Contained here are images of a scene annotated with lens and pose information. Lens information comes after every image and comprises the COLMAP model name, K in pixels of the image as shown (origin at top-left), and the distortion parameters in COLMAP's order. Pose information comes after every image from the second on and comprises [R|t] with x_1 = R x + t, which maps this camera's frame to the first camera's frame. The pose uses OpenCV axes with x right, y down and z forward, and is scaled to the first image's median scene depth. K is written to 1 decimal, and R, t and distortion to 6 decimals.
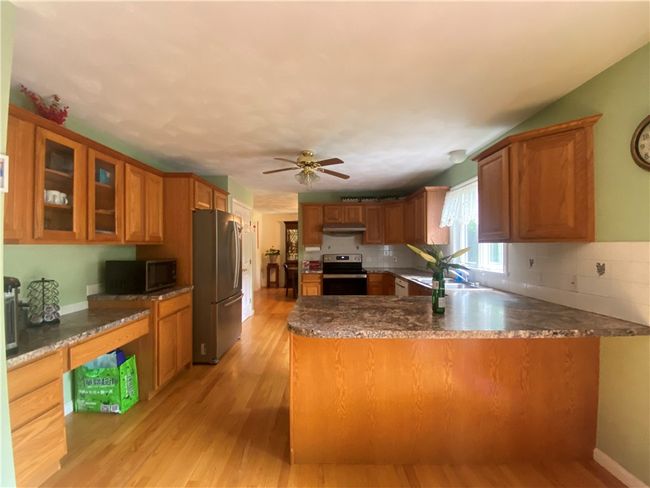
lens RADIAL K [[264.1, 0, 325.0], [0, 264.1, 244.0], [0, 0, 1]] dist [-0.000256, -0.000122]
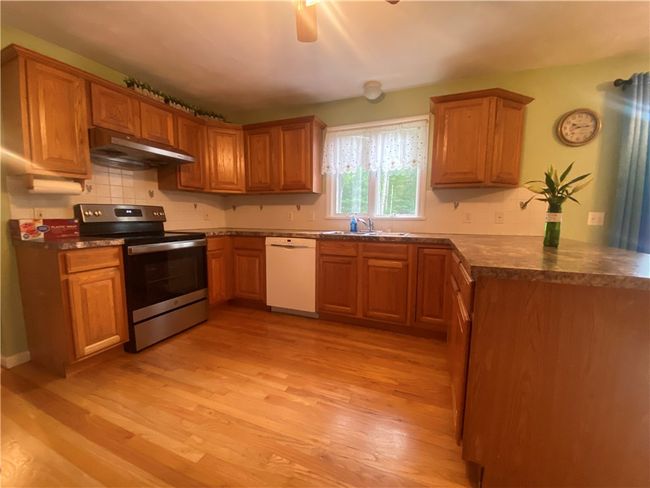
lens RADIAL K [[264.1, 0, 325.0], [0, 264.1, 244.0], [0, 0, 1]] dist [-0.000256, -0.000122]
pose [[0.371590, -0.094616, 0.923563, -0.287125], [-0.014819, 0.994062, 0.107800, 0.058909], [-0.928279, -0.053744, 0.367981, 0.533268]]
